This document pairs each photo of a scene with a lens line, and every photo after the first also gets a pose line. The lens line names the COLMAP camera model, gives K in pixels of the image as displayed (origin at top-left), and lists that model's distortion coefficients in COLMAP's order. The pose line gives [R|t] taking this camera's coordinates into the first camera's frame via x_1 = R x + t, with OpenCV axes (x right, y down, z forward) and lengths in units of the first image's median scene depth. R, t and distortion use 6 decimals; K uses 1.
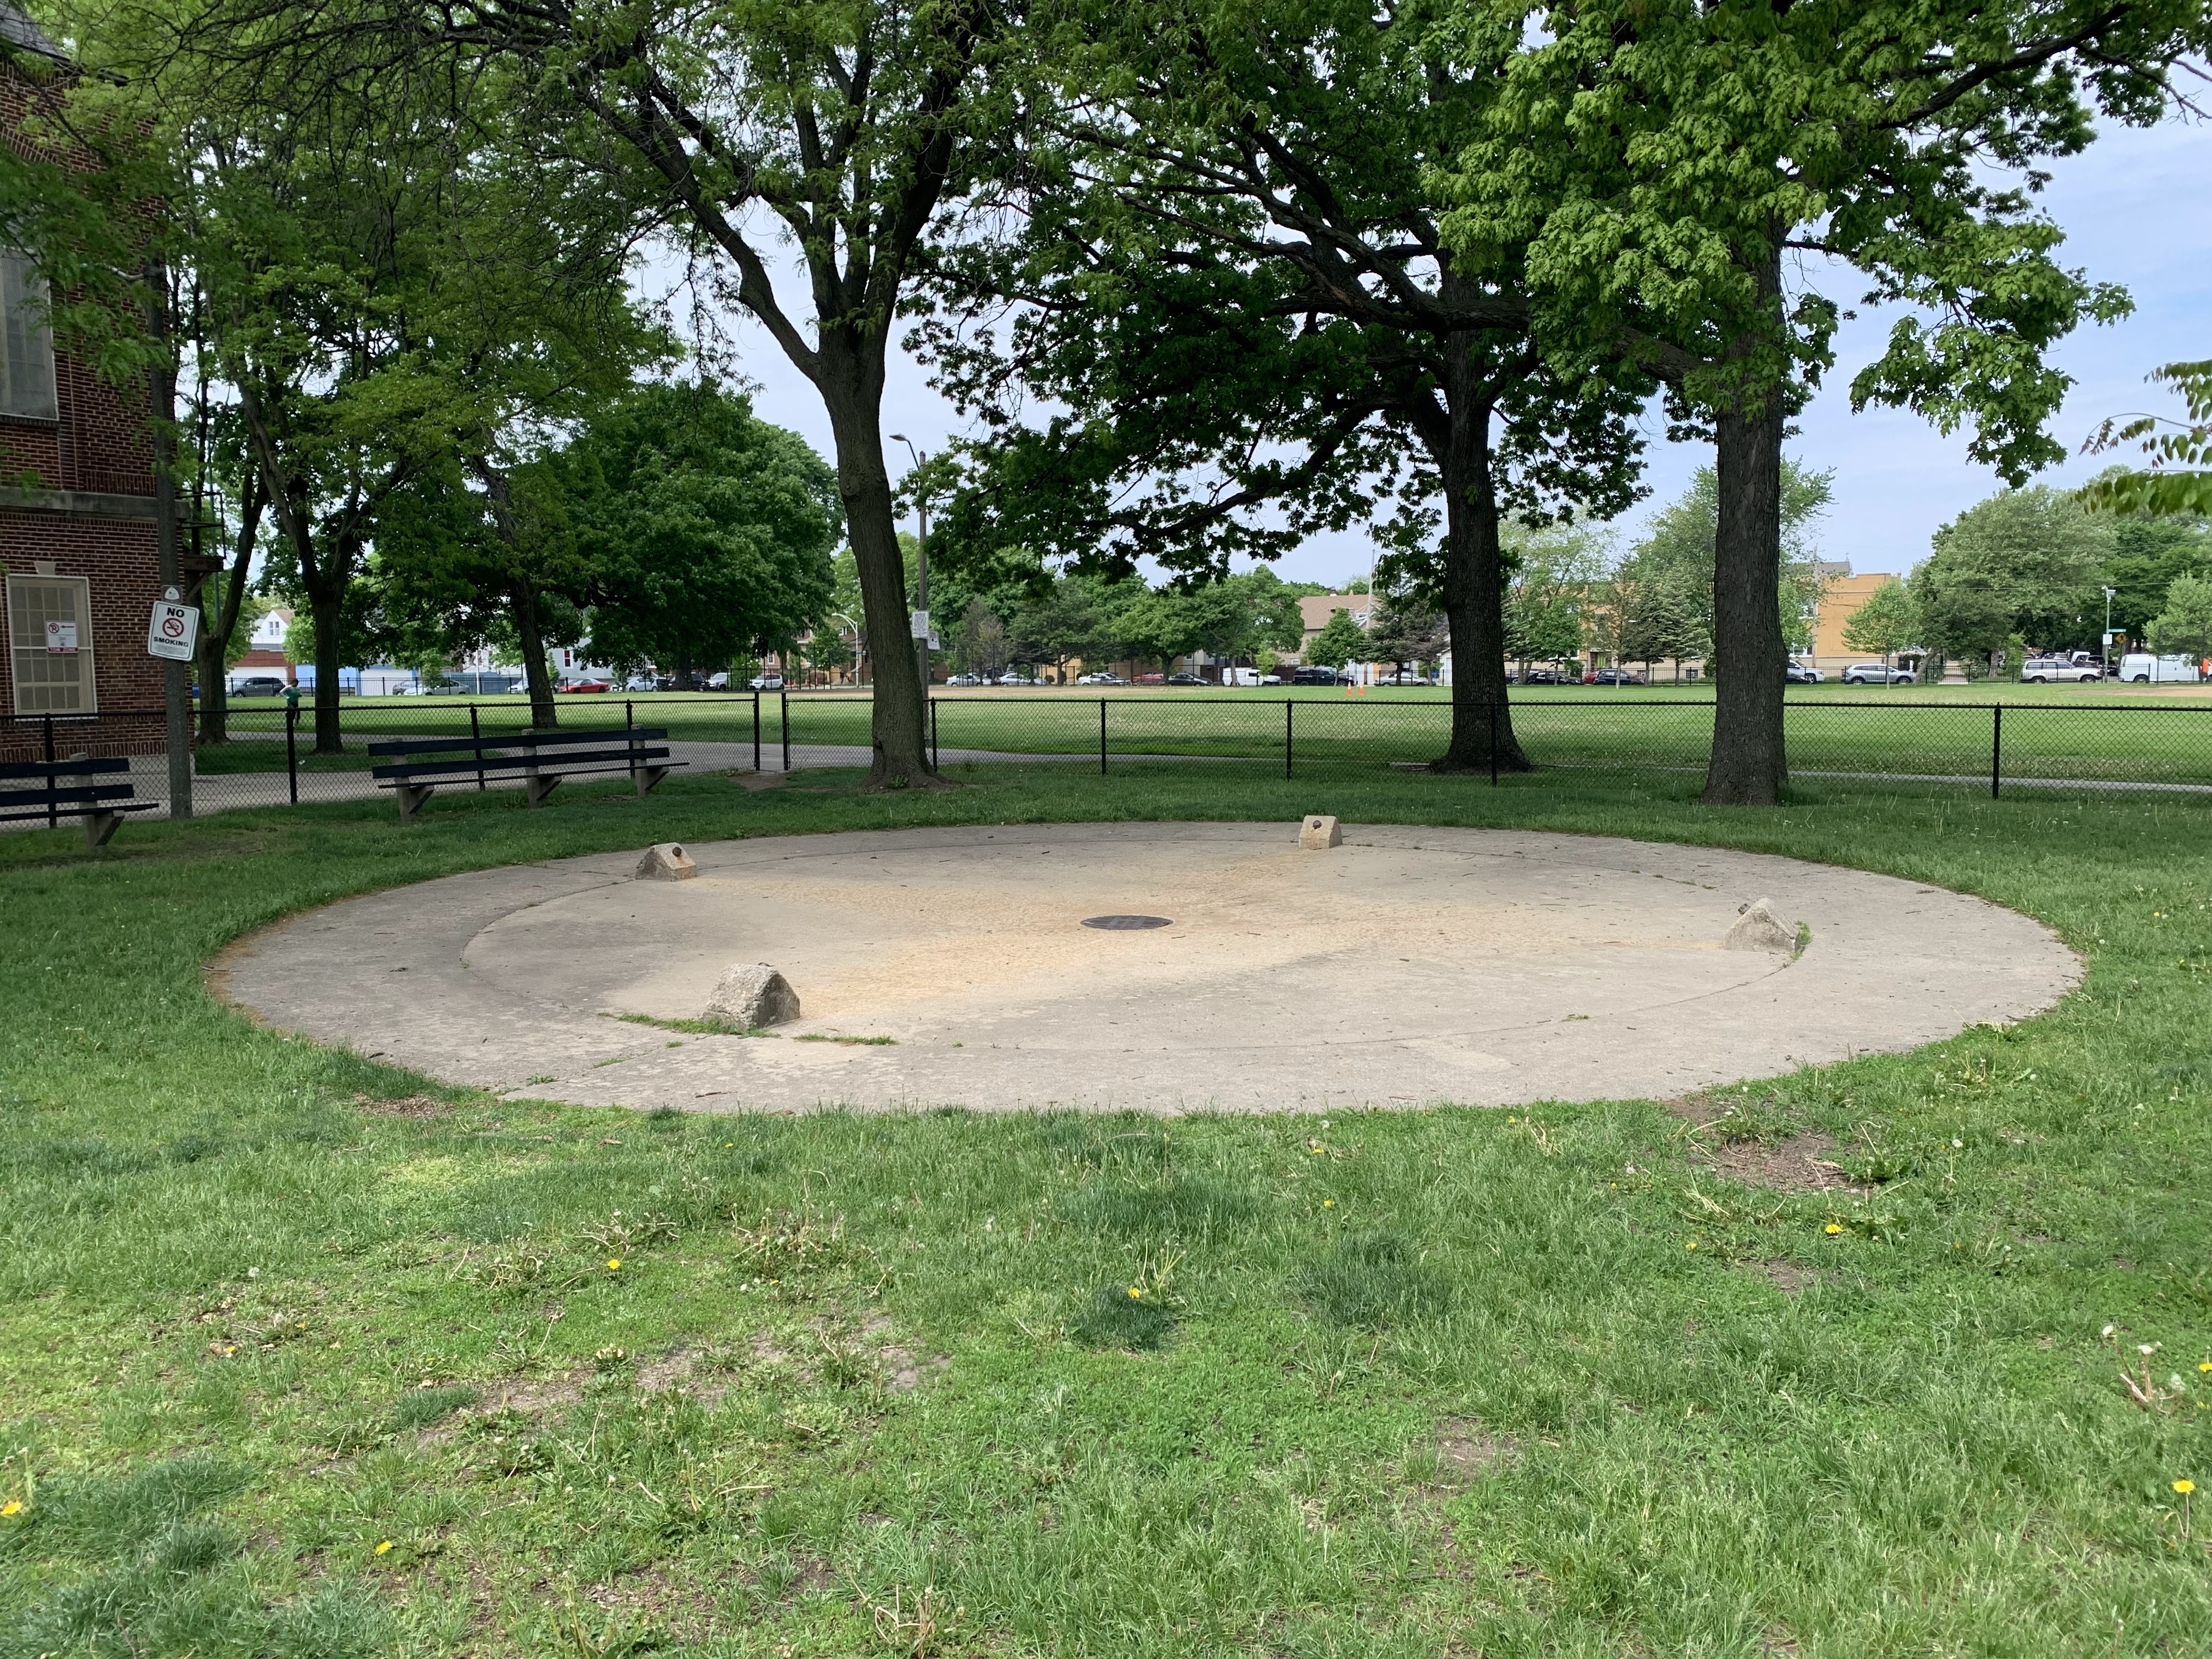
lens RADIAL K [[1679.5, 0, 1106.0], [0, 1679.5, 829.5], [0, 0, 1]] dist [0.001856, -0.002016]
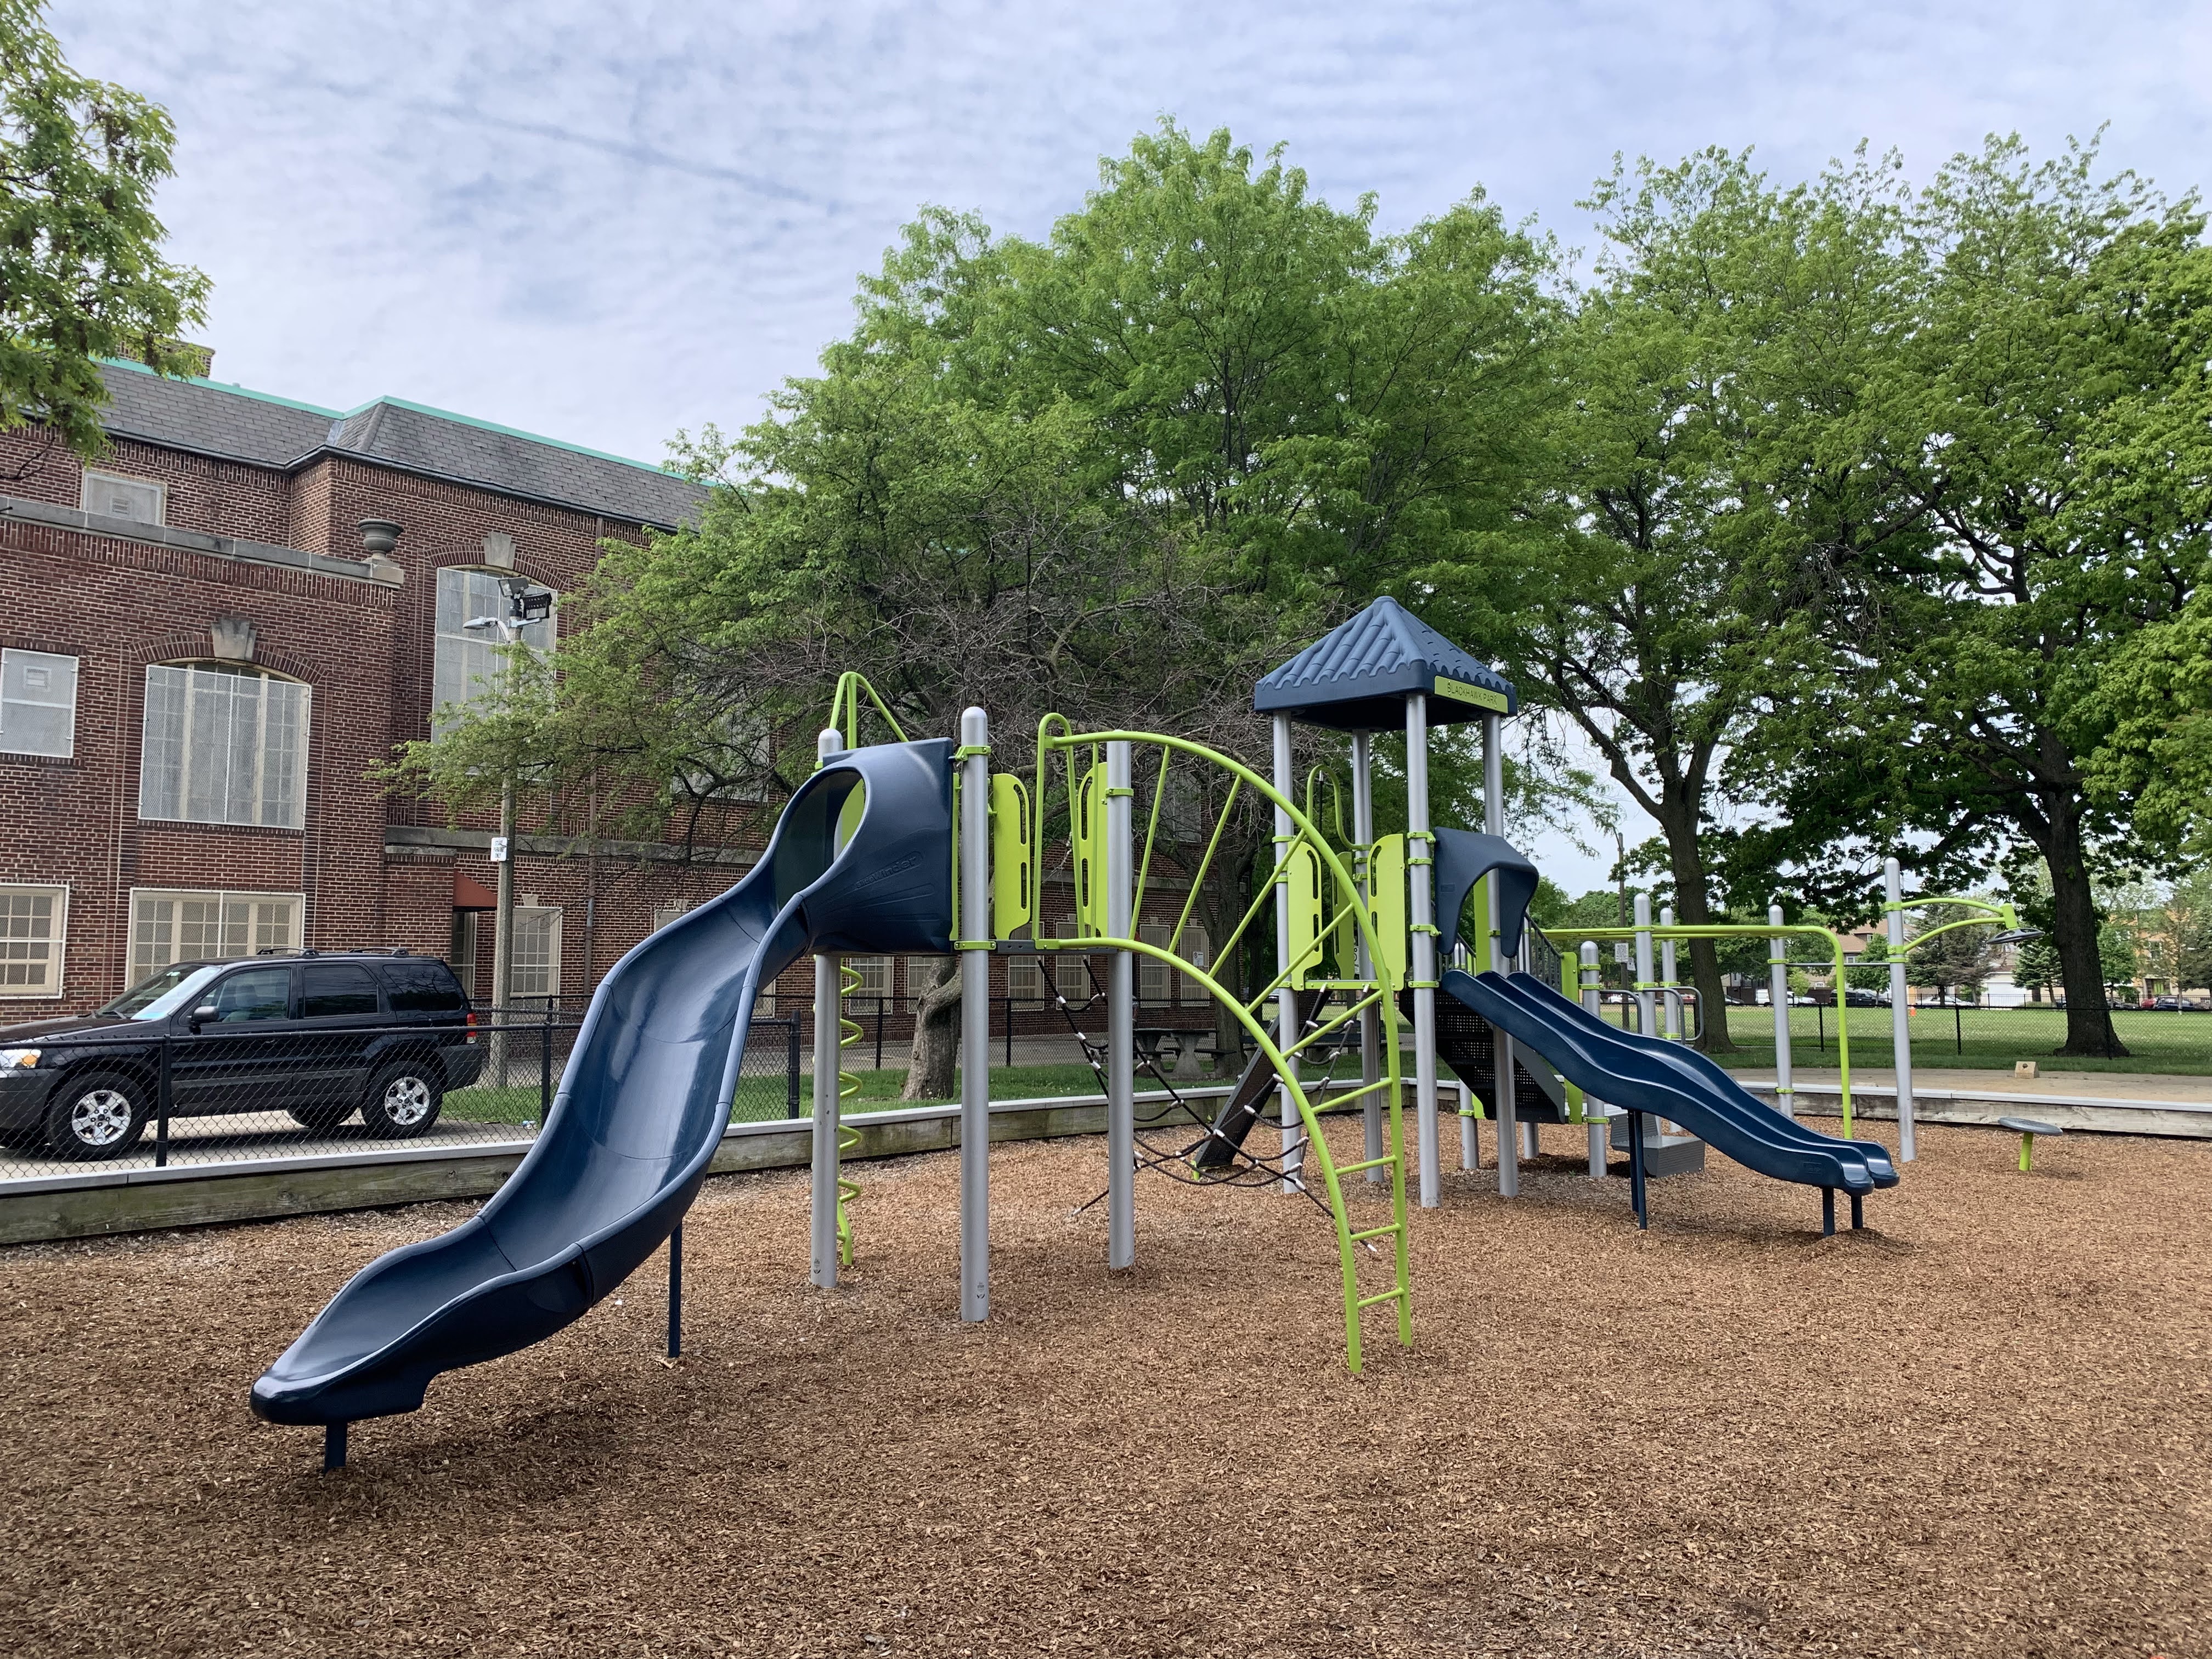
lens RADIAL K [[1640.4, 0, 1108.6], [0, 1640.4, 775.3], [0, 0, 1]] dist [0.004621, -0.000655]
pose [[0.962012, -0.022188, -0.272103, -0.168540], [-0.038780, 0.975479, -0.216649, 0.056043], [0.270238, 0.218971, 0.937562, -0.510815]]
